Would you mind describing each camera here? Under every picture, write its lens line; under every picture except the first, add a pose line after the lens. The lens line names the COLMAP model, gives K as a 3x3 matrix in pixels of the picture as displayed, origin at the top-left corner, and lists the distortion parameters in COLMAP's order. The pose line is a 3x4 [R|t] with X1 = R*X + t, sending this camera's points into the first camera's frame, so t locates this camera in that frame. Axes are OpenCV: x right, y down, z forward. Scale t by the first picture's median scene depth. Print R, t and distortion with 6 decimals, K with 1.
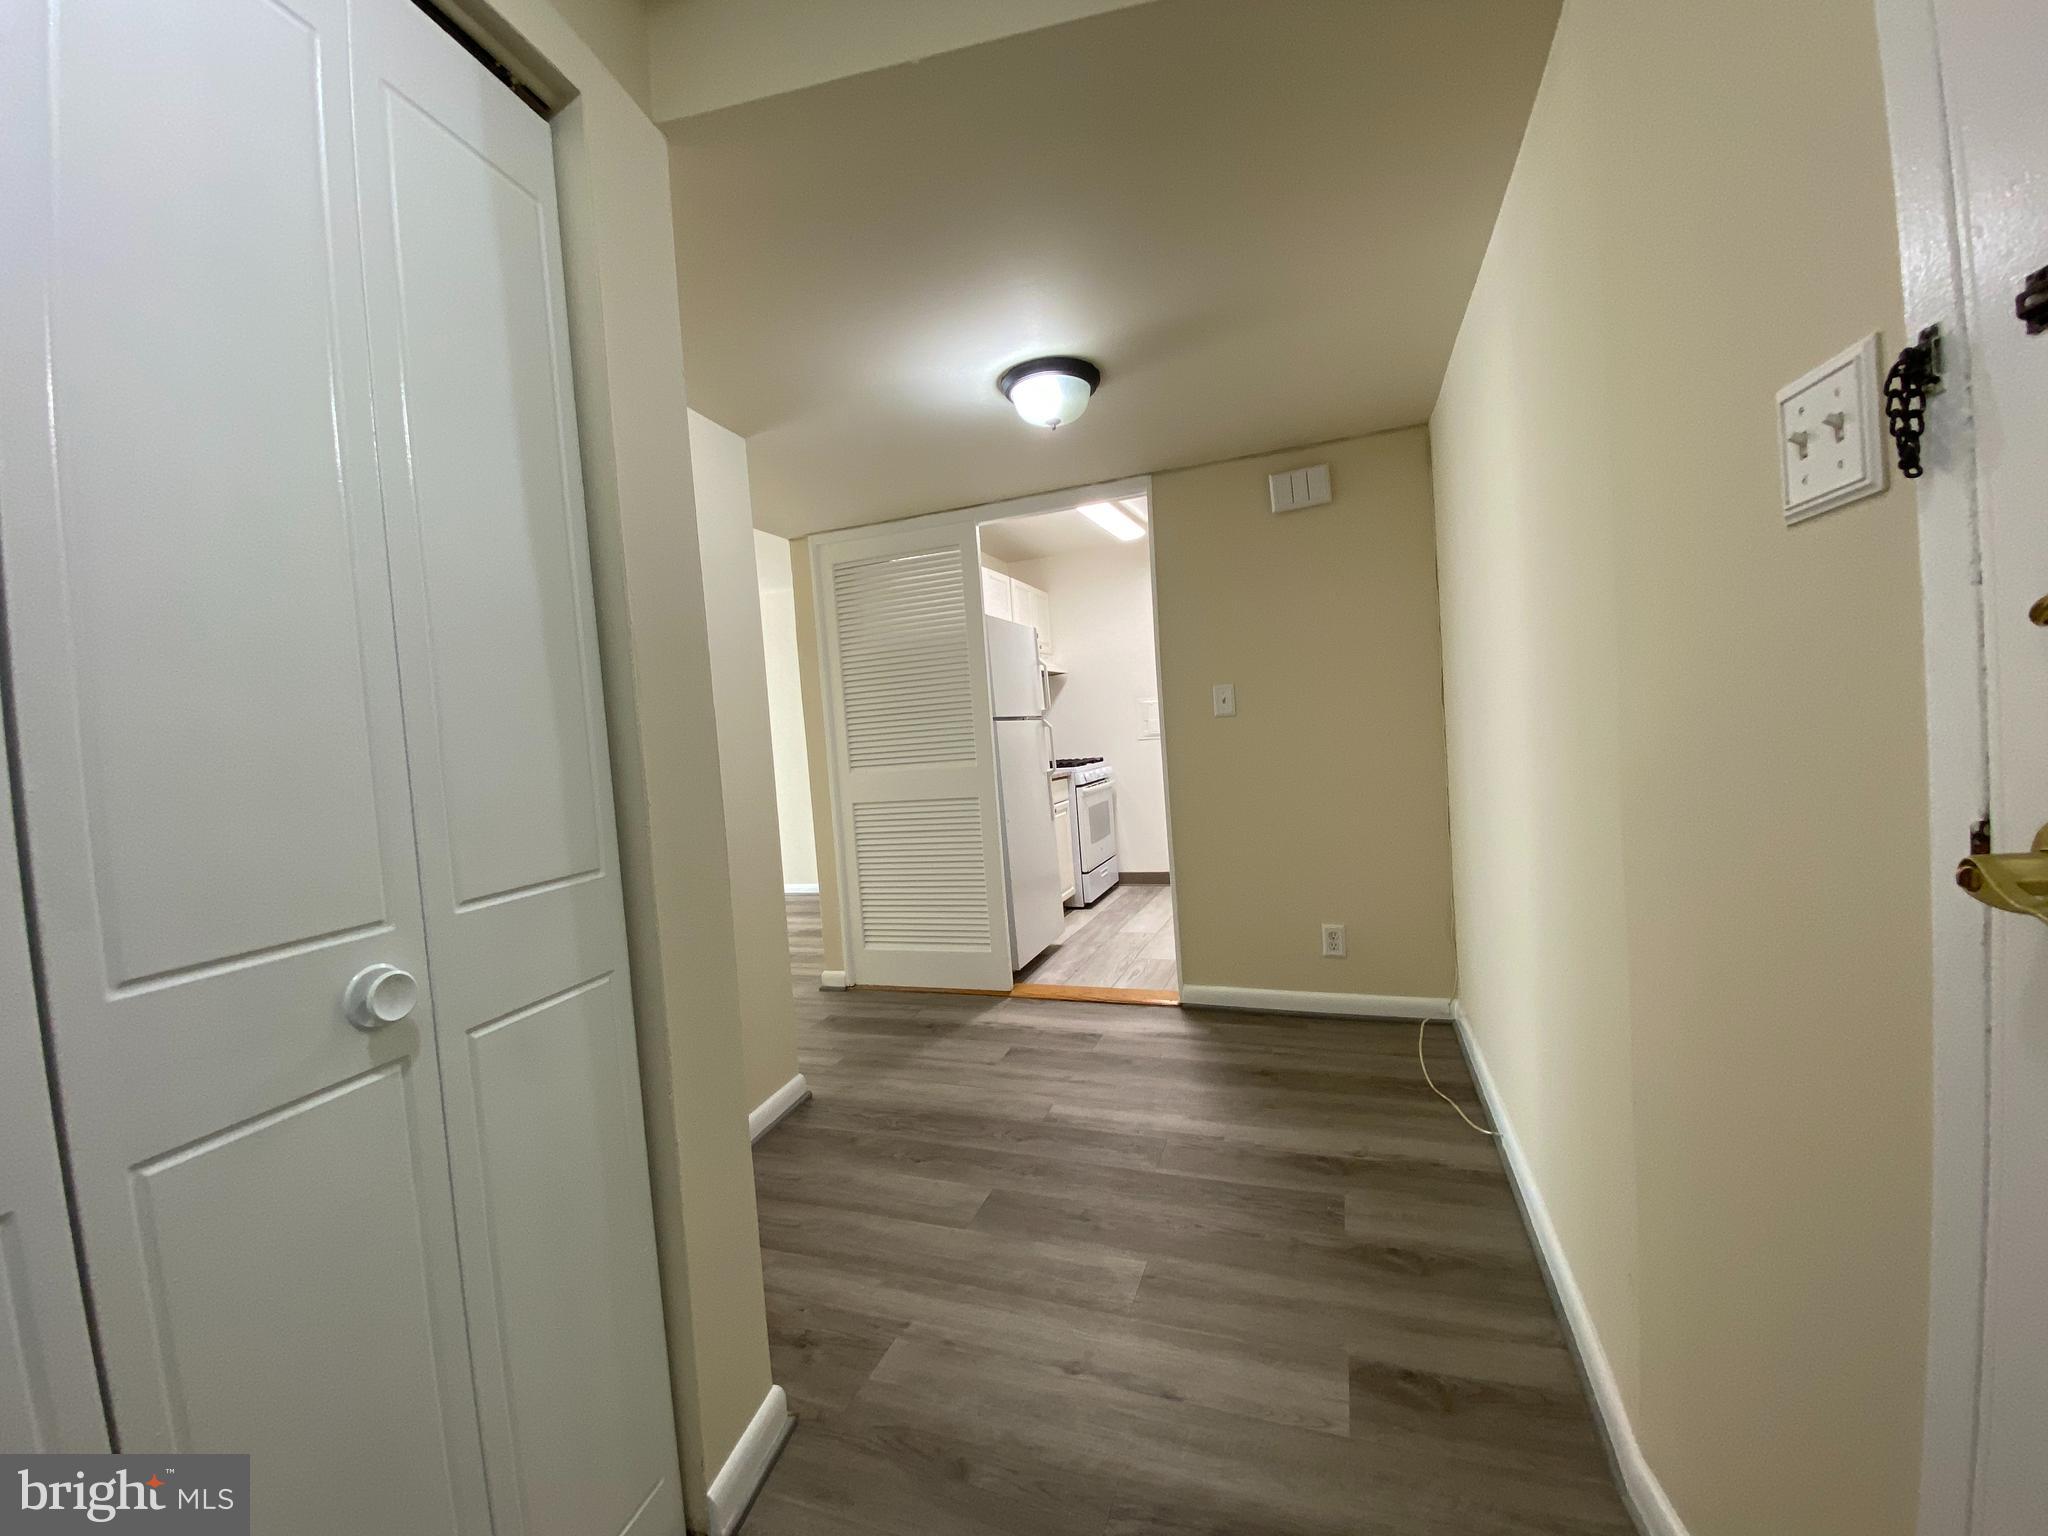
lens RADIAL K [[827.3, 0, 1019.8], [0, 827.3, 764.5], [0, 0, 1]] dist [0.028816, -0.024507]
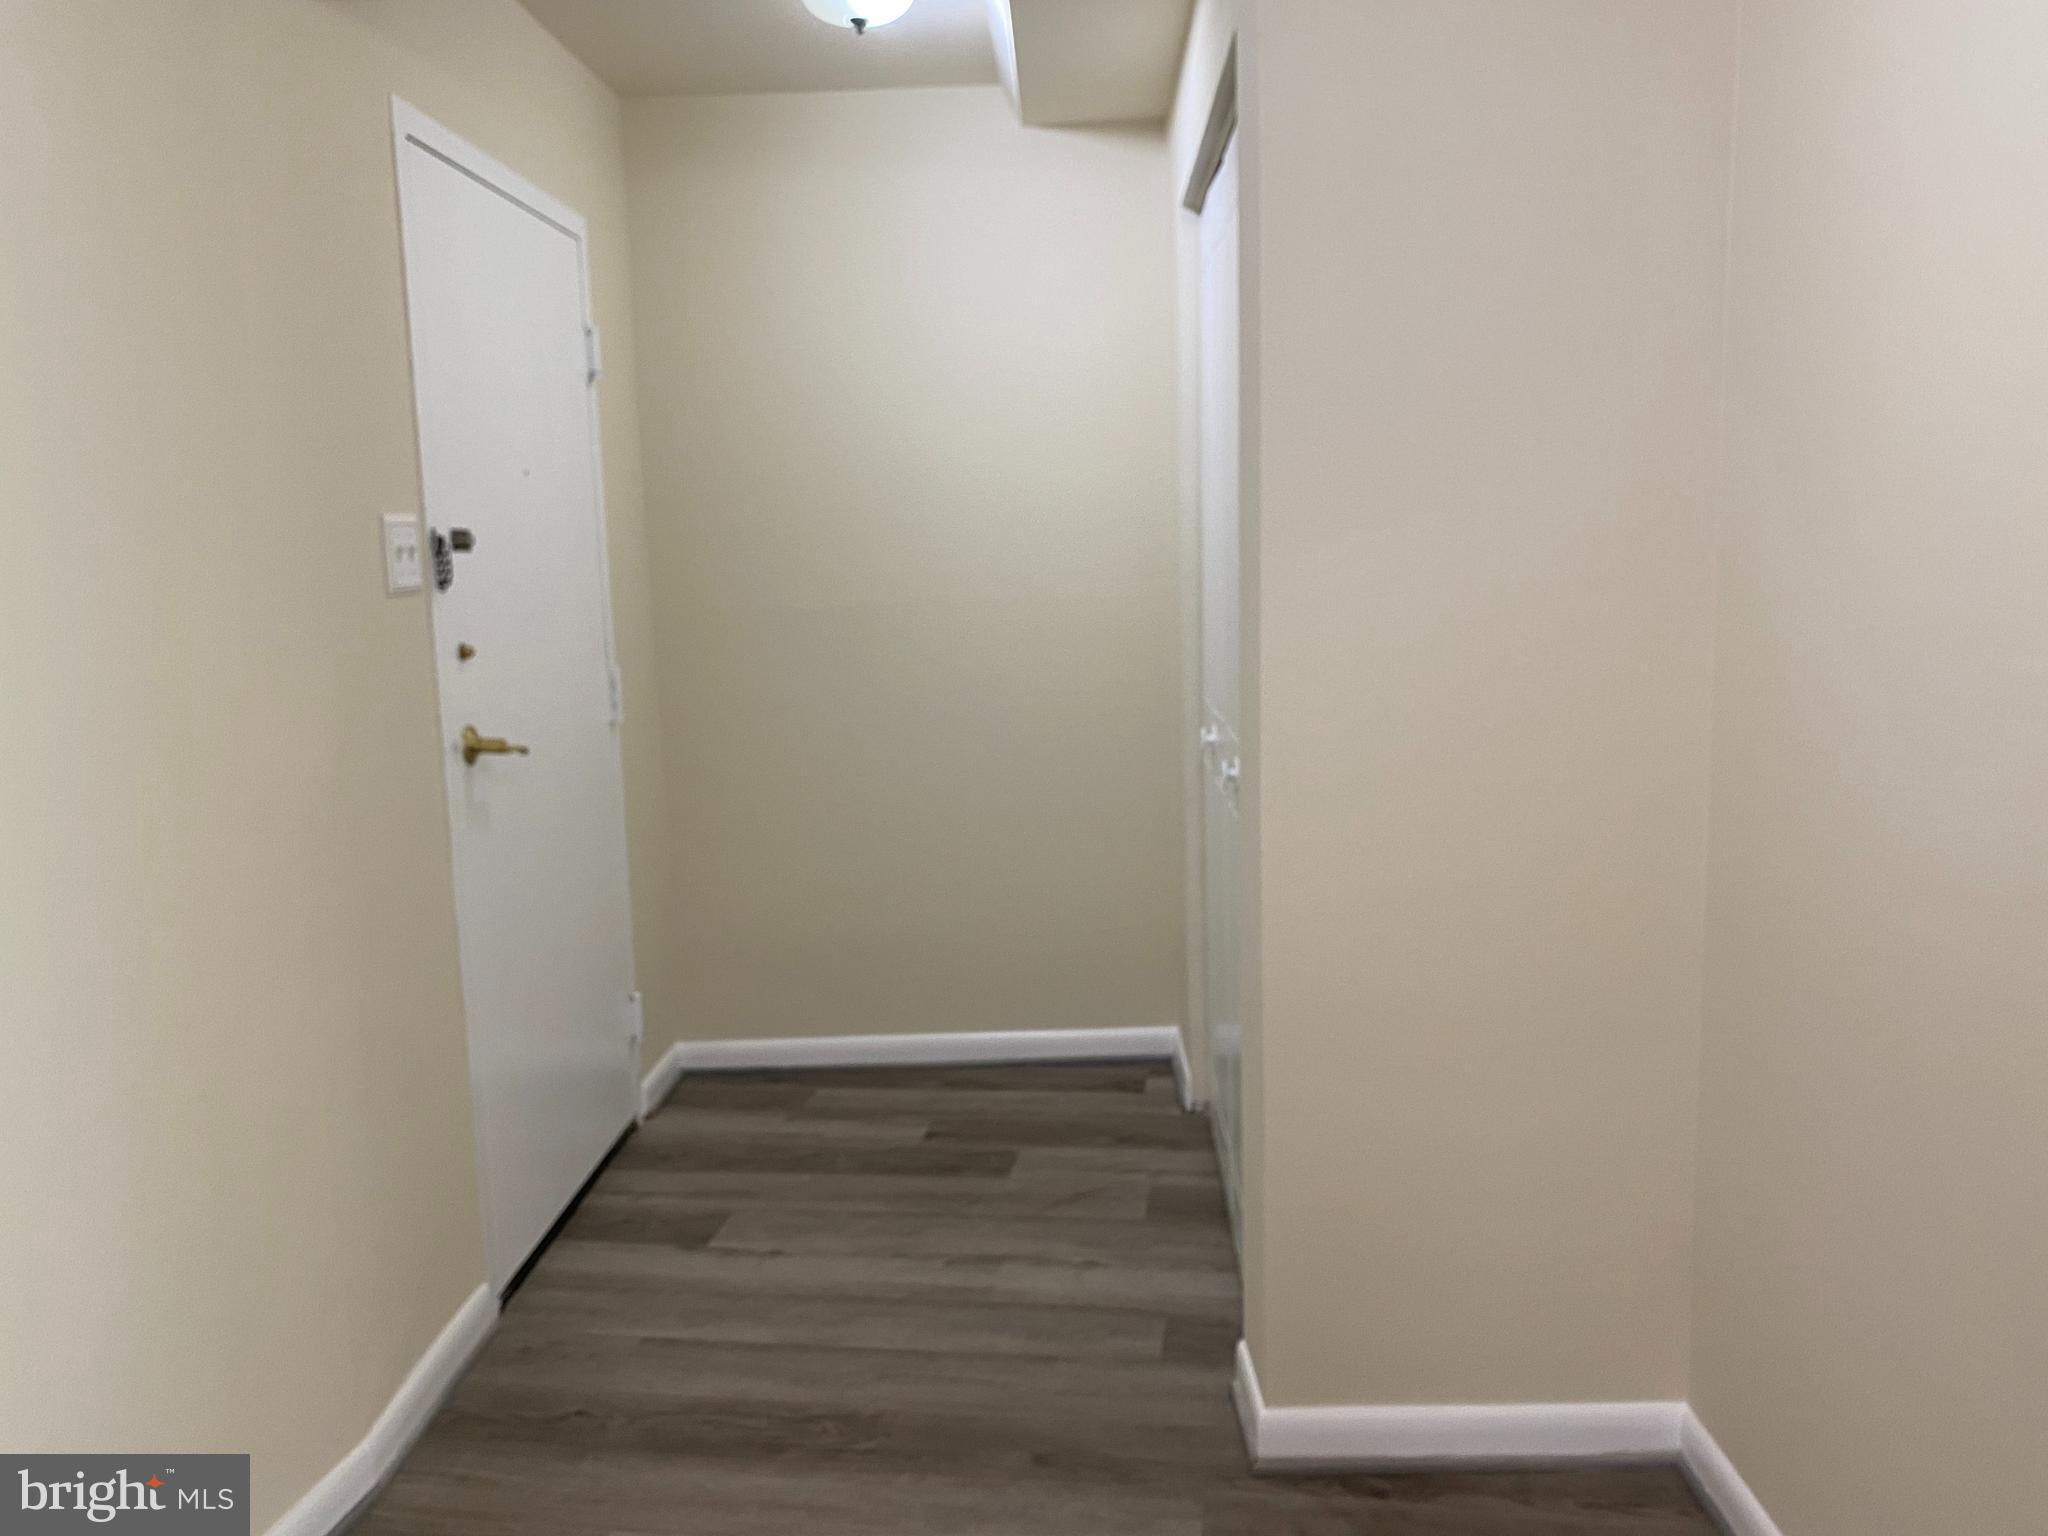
lens RADIAL K [[1616.4, 0, 1028.6], [0, 1616.4, 743.8], [0, 0, 1]] dist [0.083366, -0.150298]
pose [[-0.974385, 0.126128, -0.186187, 0.140595], [0.092015, 0.979043, 0.181683, -0.211772], [0.205201, 0.159898, -0.965570, 2.011440]]
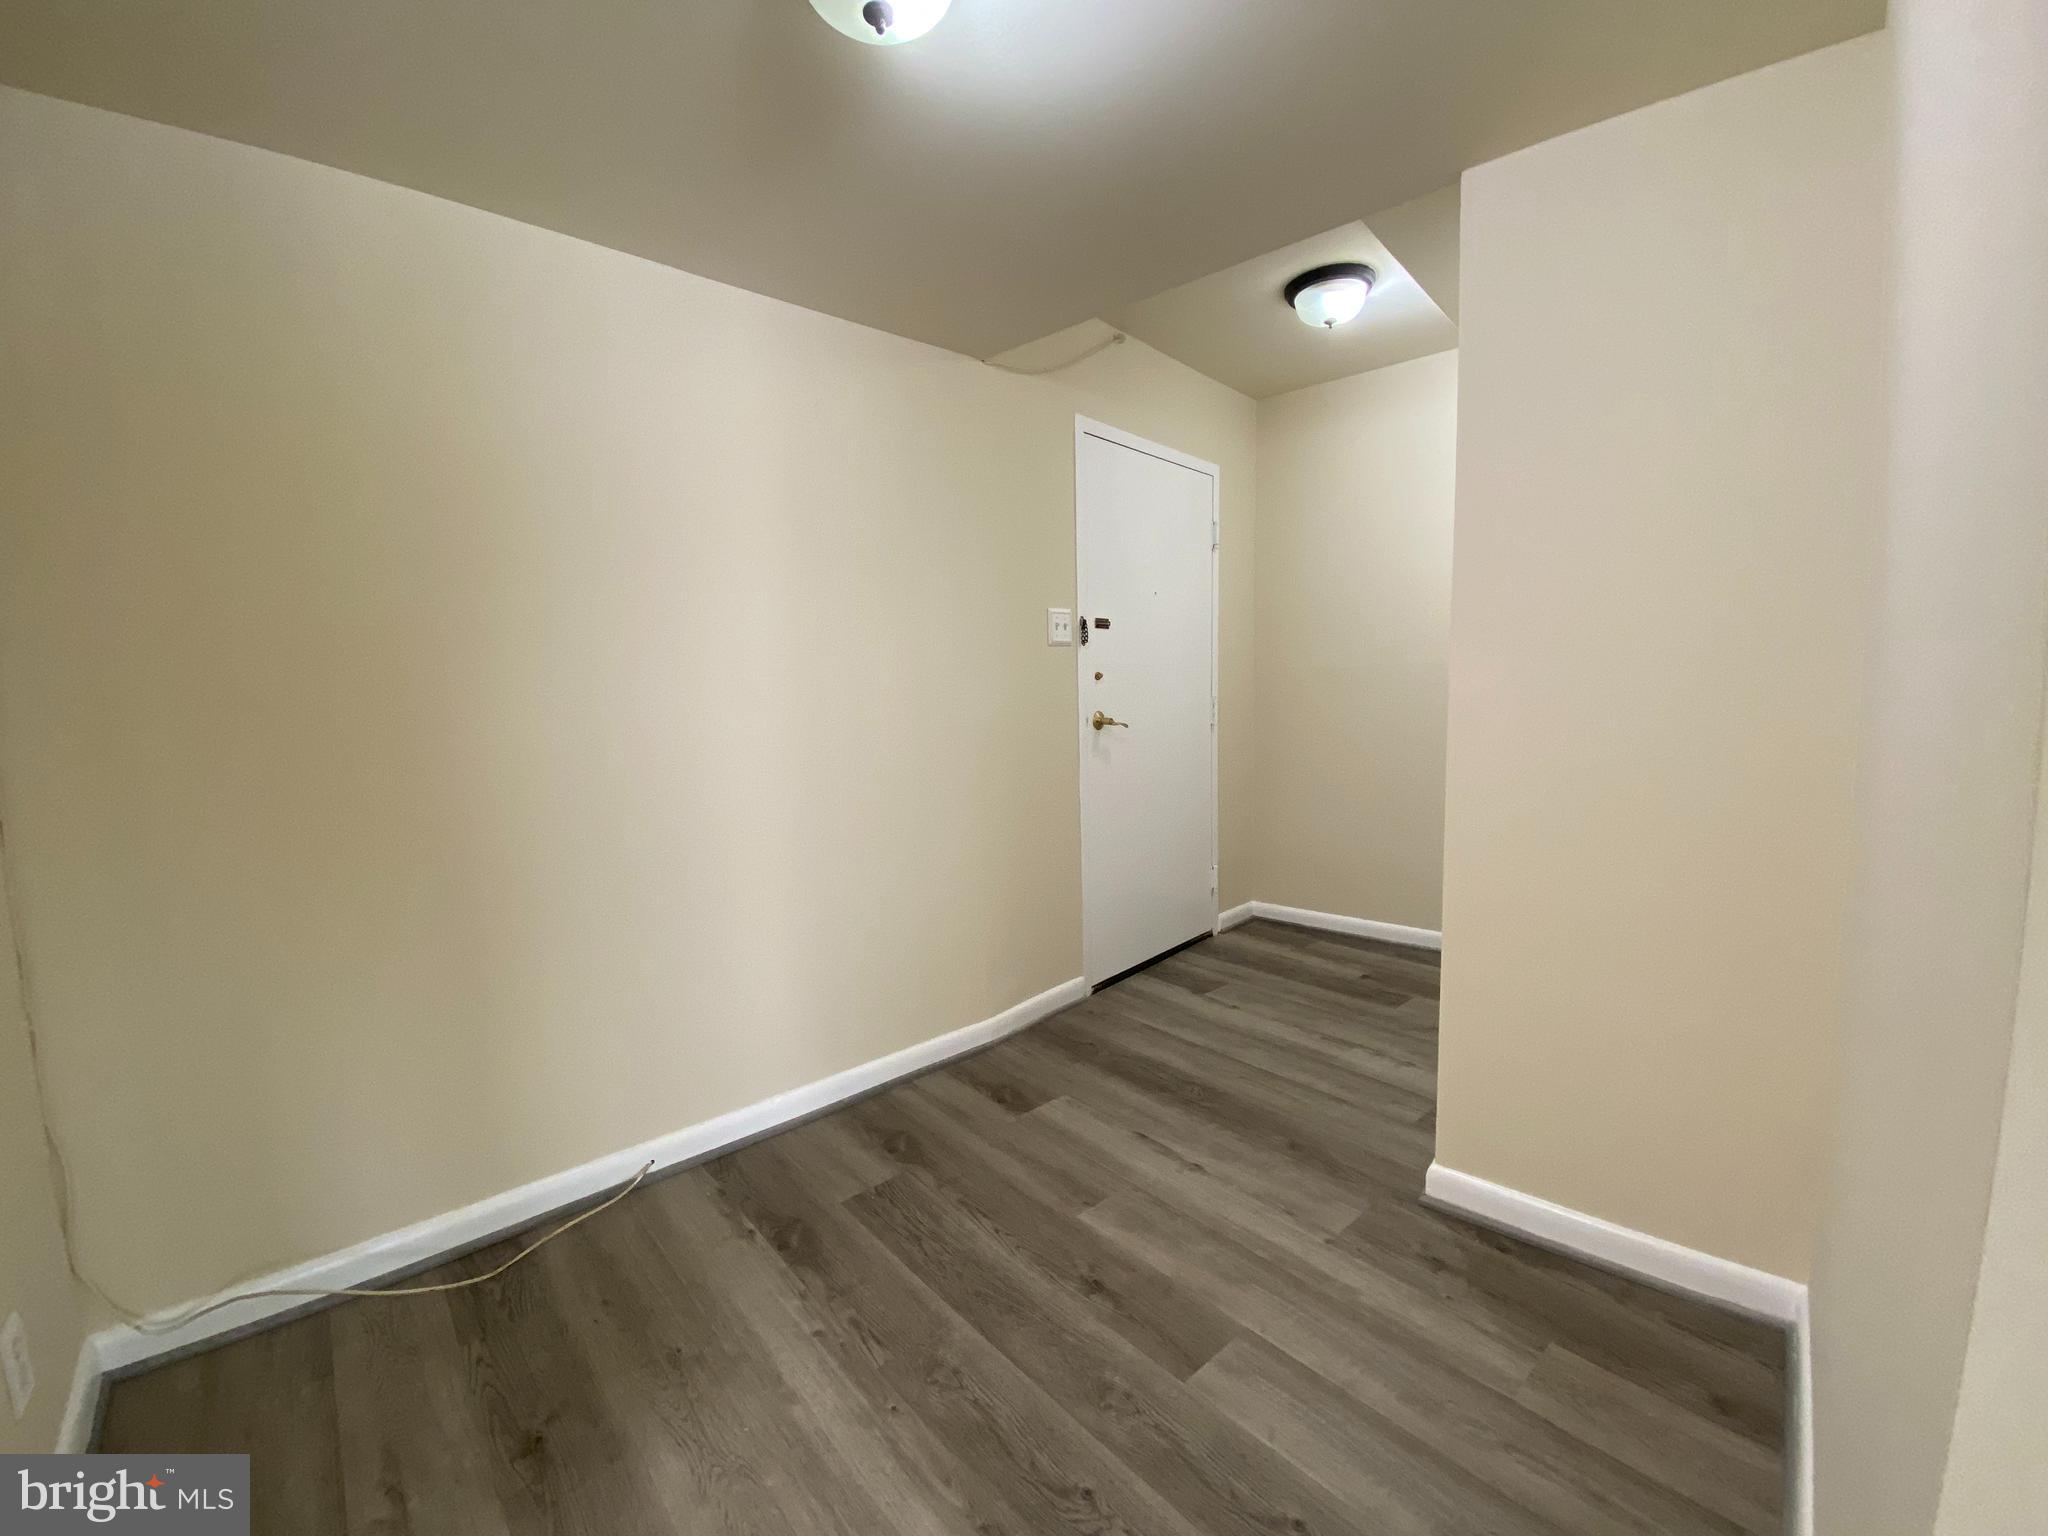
lens RADIAL K [[827.3, 0, 1019.8], [0, 827.3, 764.5], [0, 0, 1]] dist [0.028816, -0.024507]
pose [[-0.872891, 0.045268, 0.485810, -0.317460], [0.104594, 0.989901, 0.095692, -0.056136], [-0.476572, 0.134341, -0.868811, 1.919071]]
